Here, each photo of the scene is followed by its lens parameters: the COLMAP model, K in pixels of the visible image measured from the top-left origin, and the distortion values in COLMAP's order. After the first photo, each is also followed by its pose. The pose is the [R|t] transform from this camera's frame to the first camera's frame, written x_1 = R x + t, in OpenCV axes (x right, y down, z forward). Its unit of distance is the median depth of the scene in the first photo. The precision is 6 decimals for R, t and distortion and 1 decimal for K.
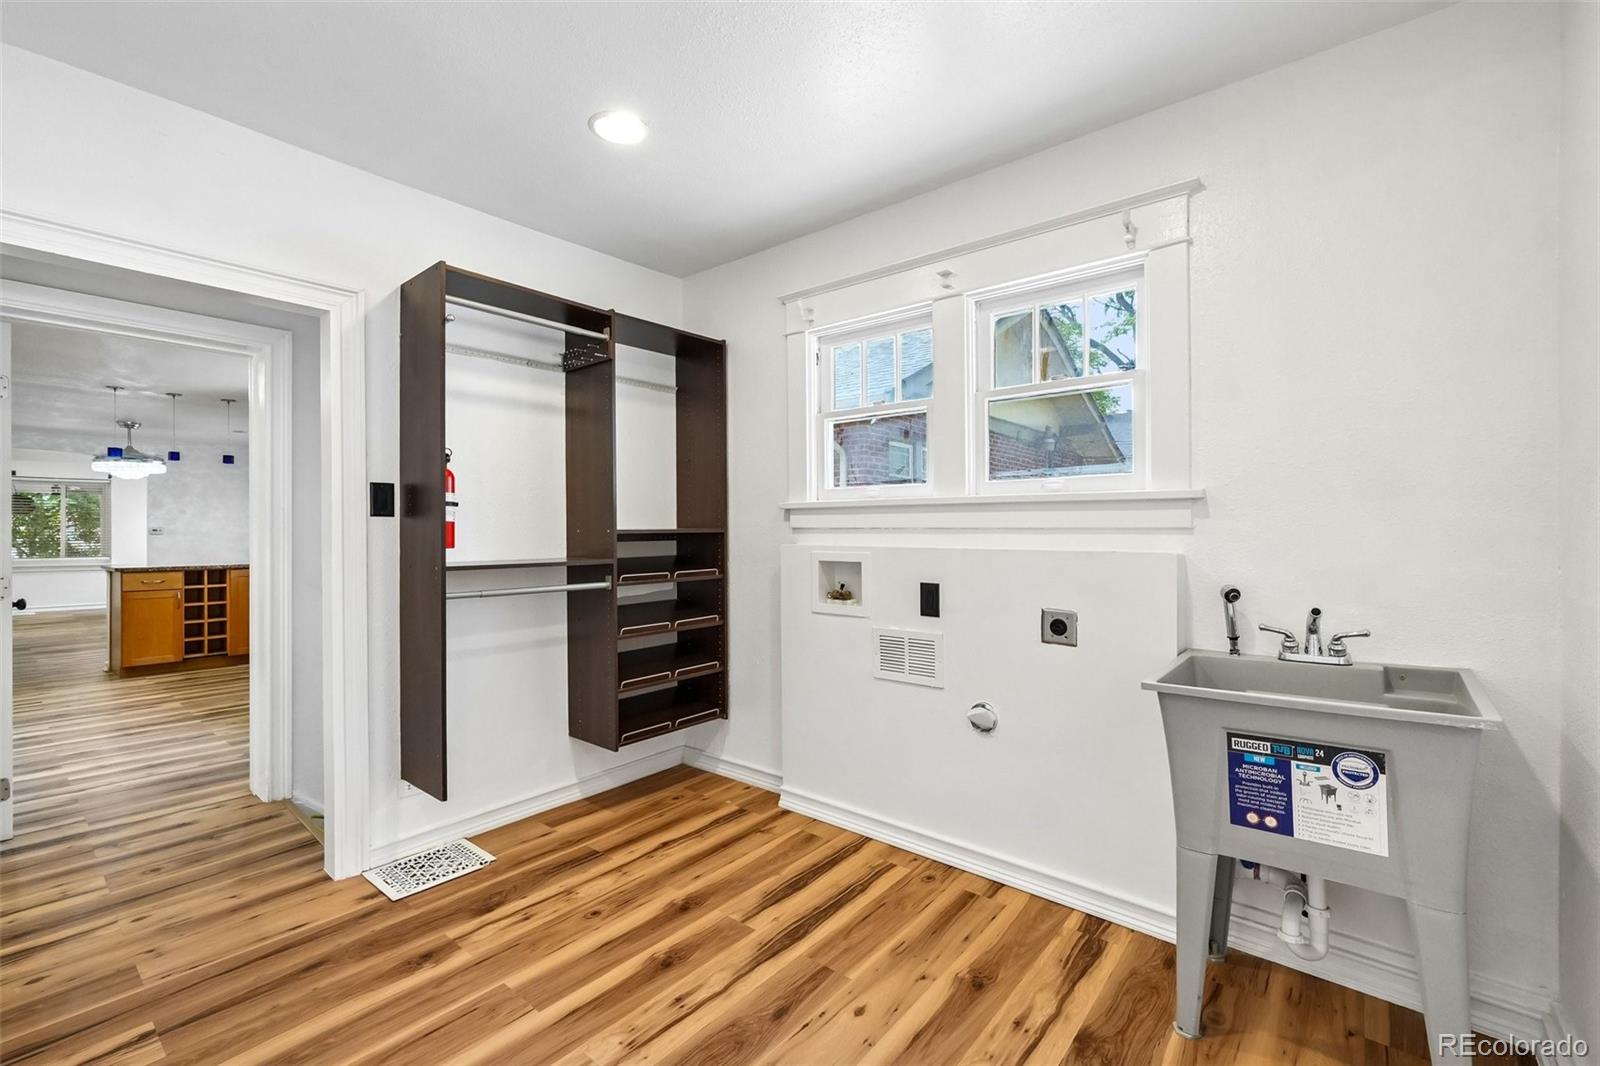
lens RADIAL K [[689.4, 0, 802.7], [0, 689.4, 526.6], [0, 0, 1]] dist [-0.004569, 0.004135]
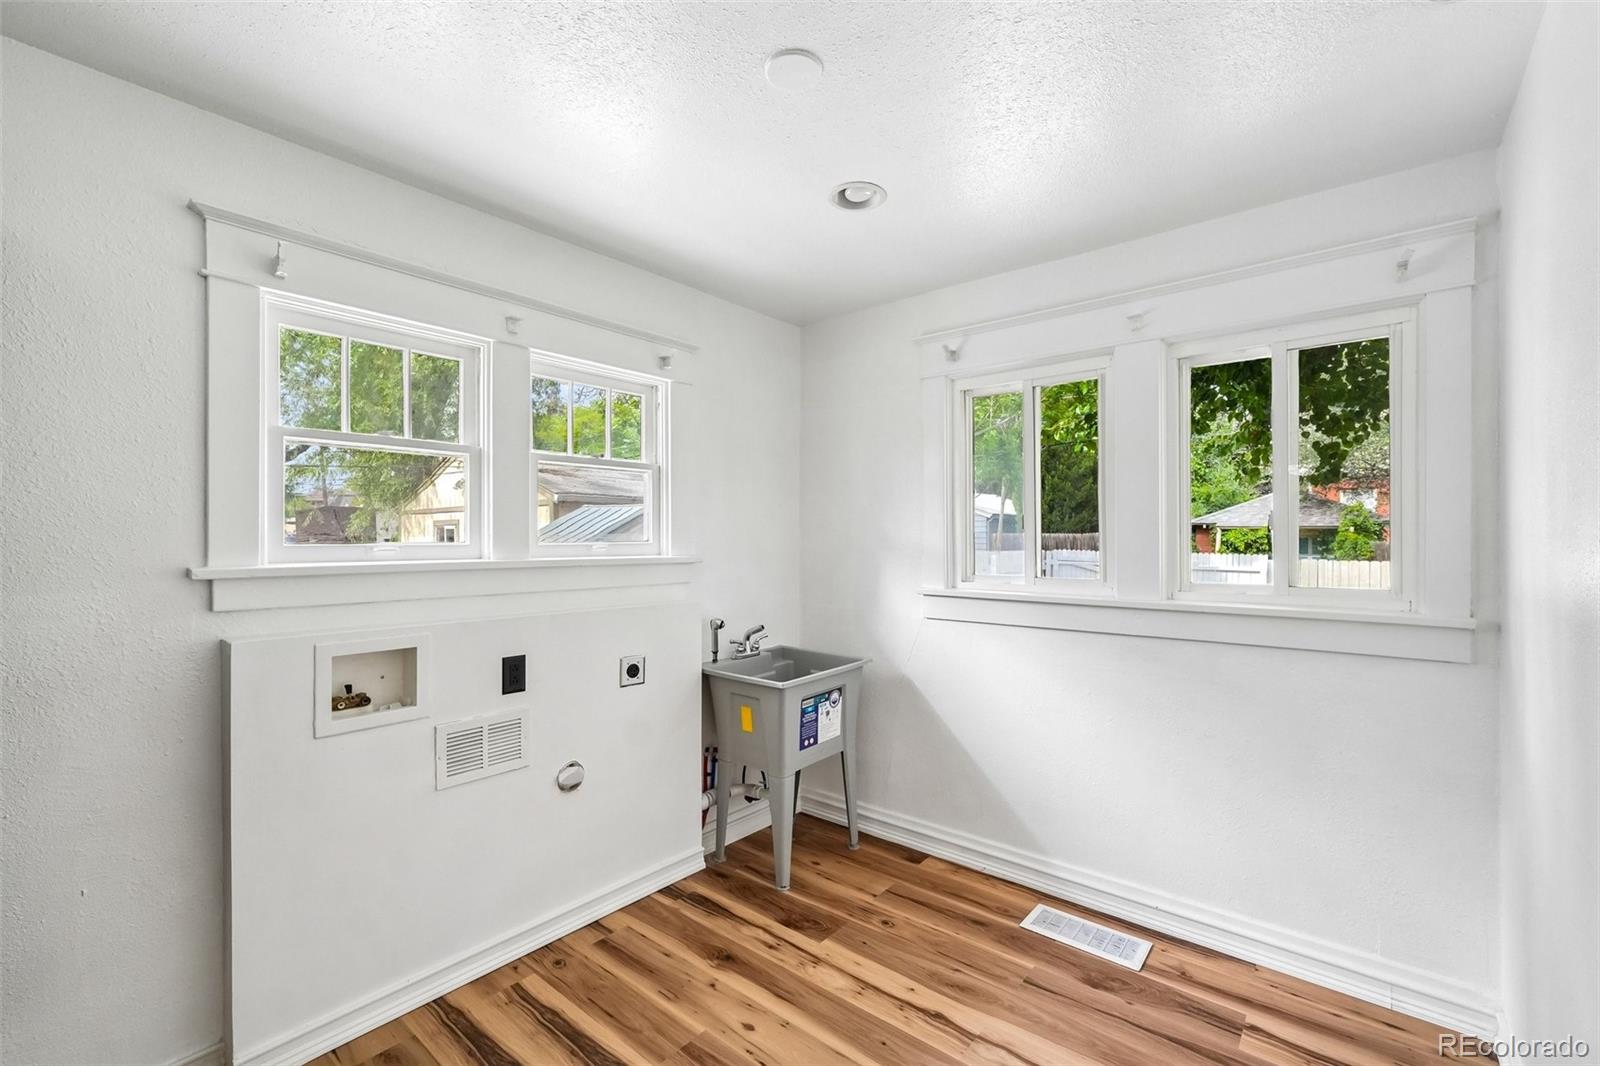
lens RADIAL K [[689.4, 0, 802.2], [0, 689.4, 536.4], [0, 0, 1]] dist [-0.004569, 0.004135]
pose [[0.005058, 0.002420, 0.999984, -0.907103], [0.000417, 0.999997, -0.002422, -0.092811], [-0.999987, 0.000430, 0.005057, 0.771436]]
